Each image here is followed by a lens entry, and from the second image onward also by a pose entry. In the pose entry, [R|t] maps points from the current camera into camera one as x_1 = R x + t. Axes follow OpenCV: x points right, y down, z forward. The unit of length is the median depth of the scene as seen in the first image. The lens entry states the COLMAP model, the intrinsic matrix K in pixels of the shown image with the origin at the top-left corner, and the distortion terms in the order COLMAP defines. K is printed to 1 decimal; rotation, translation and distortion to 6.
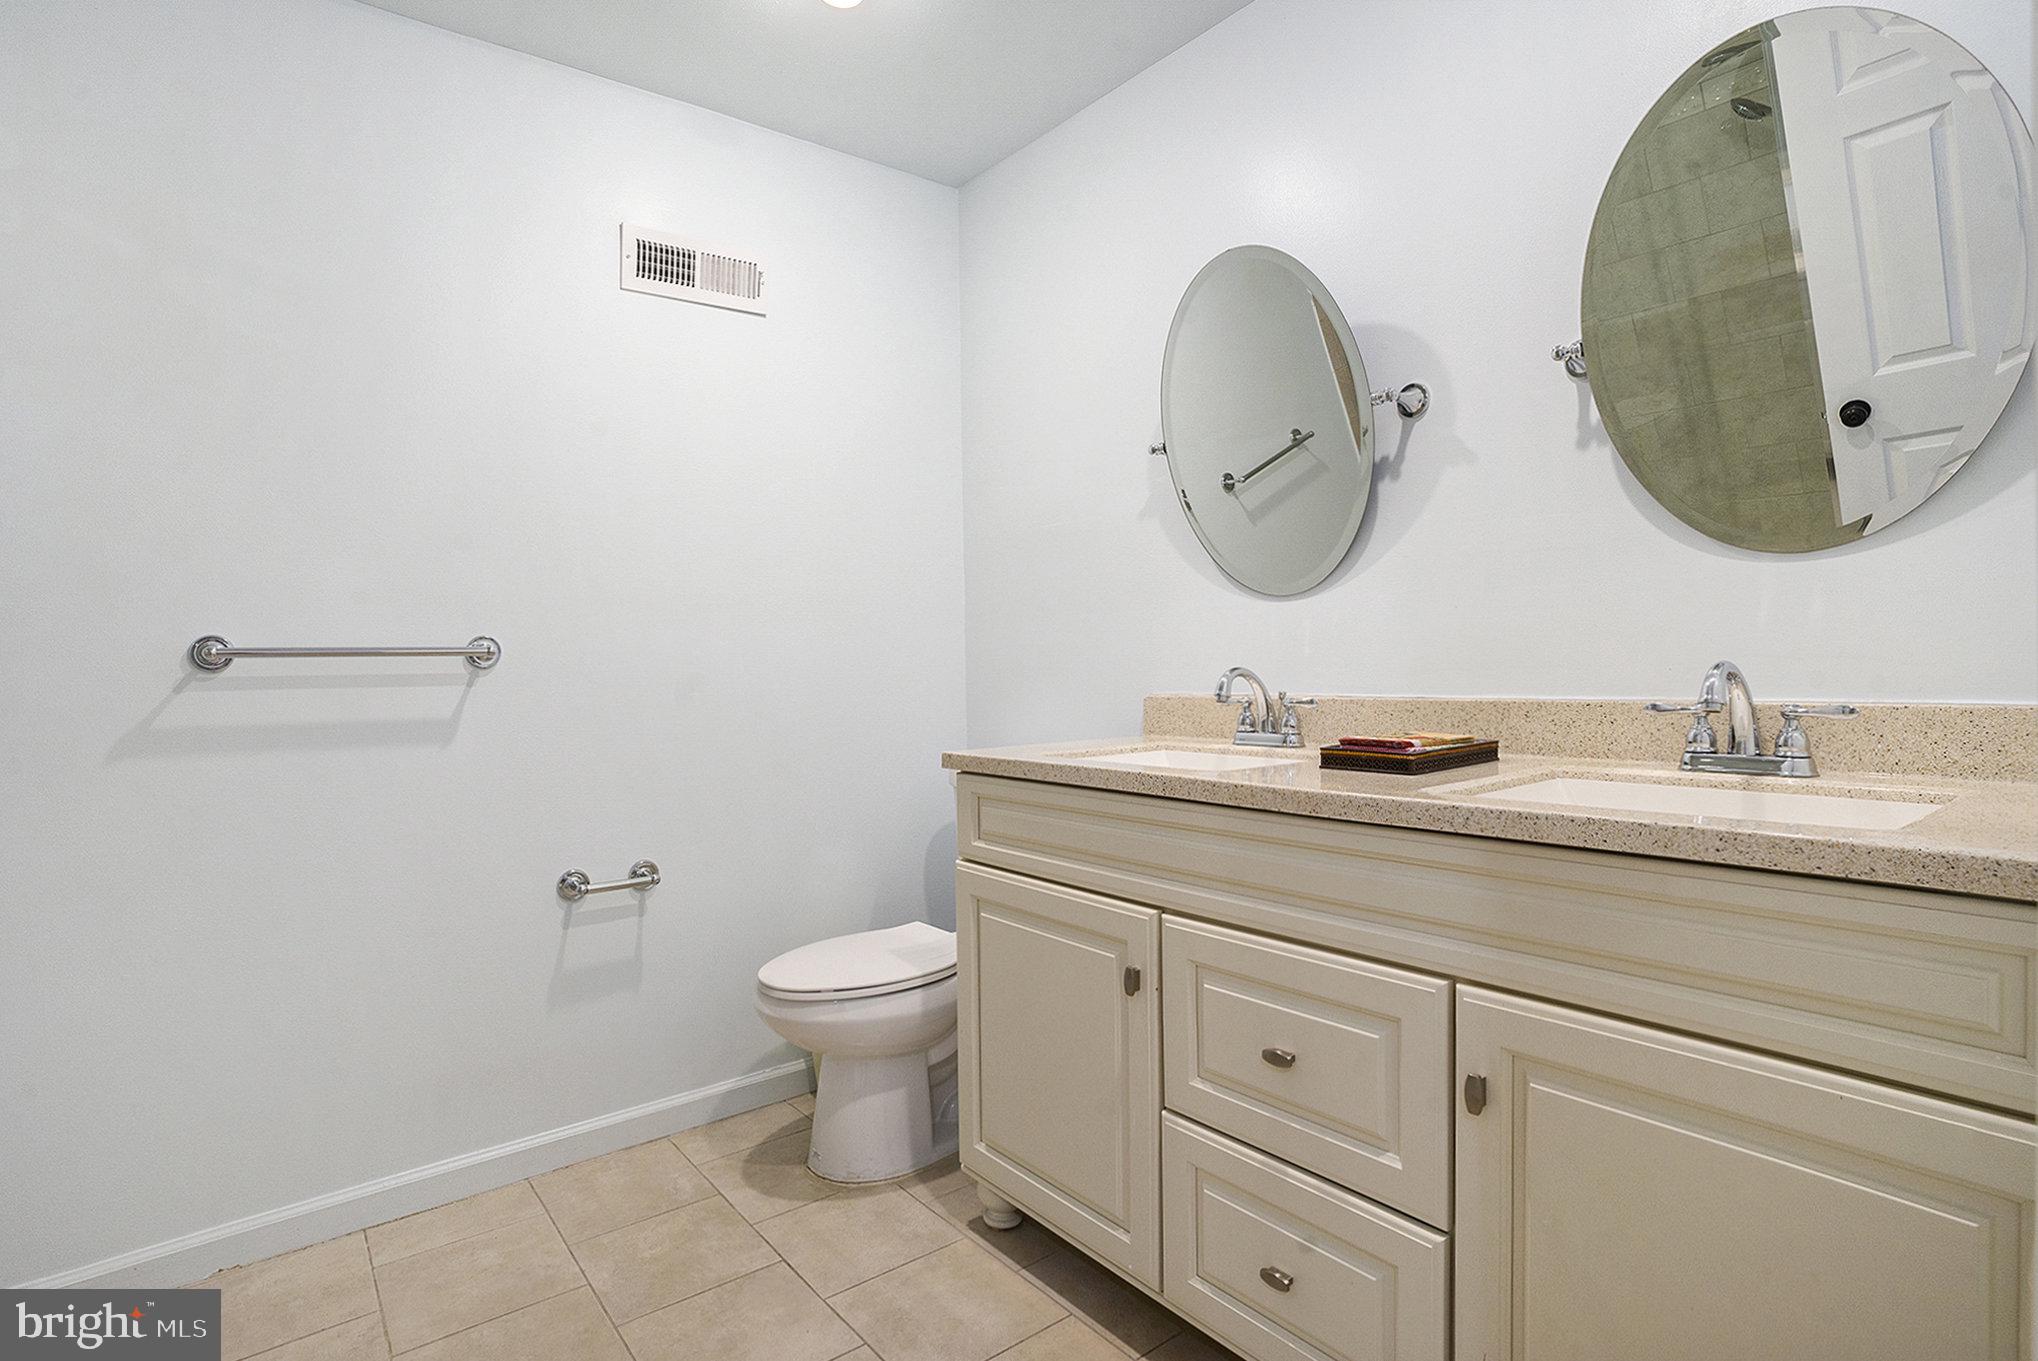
lens RADIAL K [[1007.4, 0, 1002.6], [0, 1007.4, 669.5], [0, 0, 1]] dist [-0.016355, 0.002793]
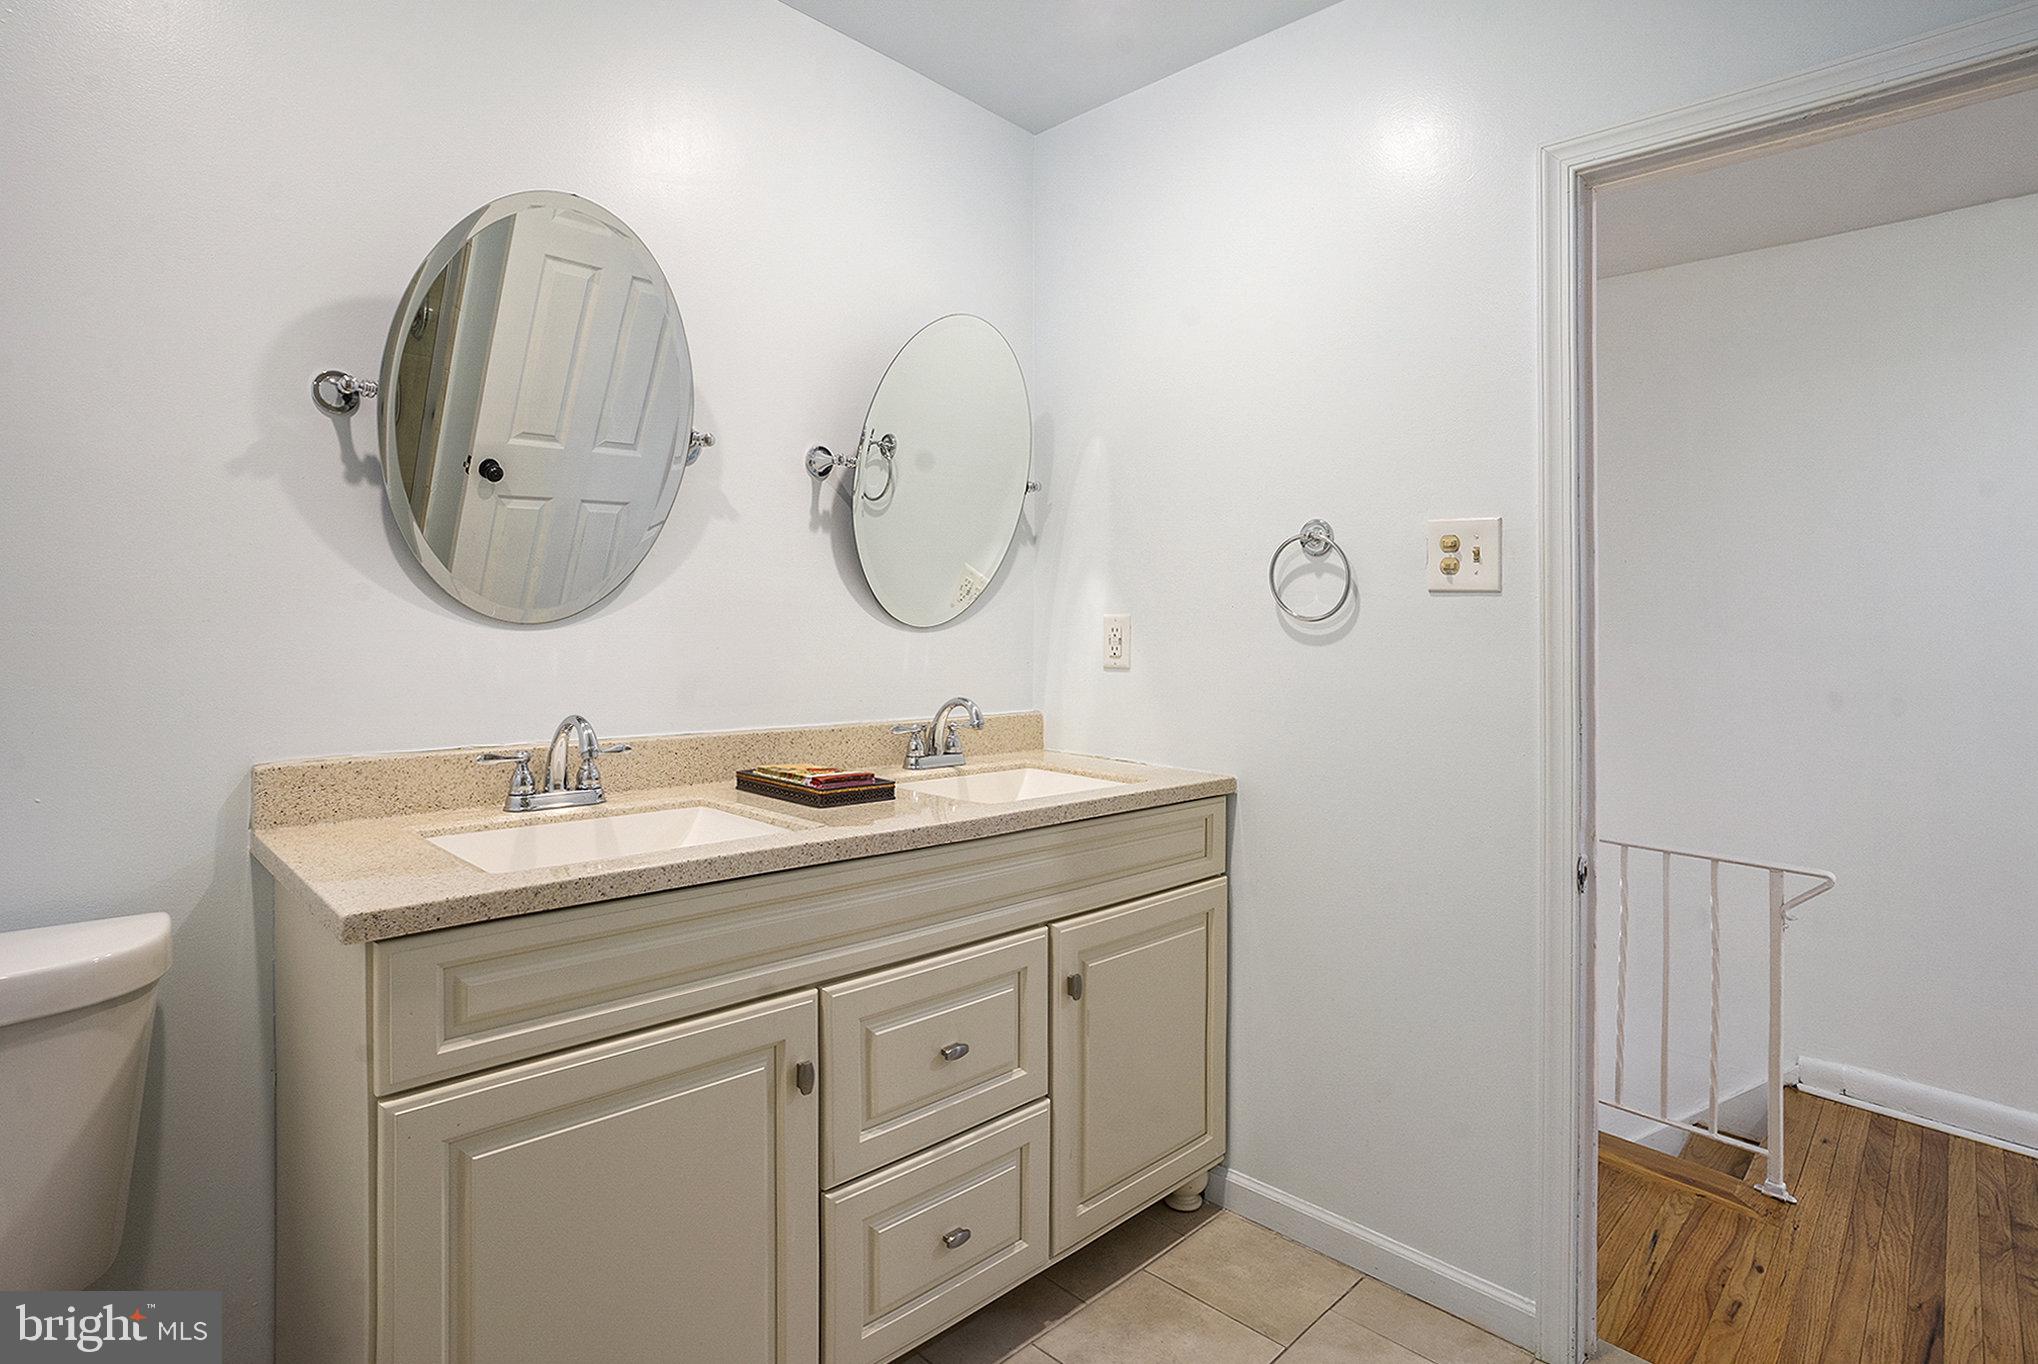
lens RADIAL K [[1007.4, 0, 1004.8], [0, 1007.4, 684.6], [0, 0, 1]] dist [-0.016355, 0.002793]
pose [[-0.086915, -0.028882, 0.995797, -0.756298], [-0.002086, 0.999583, 0.028810, -0.062981], [-0.996214, 0.000427, -0.086939, 0.895734]]
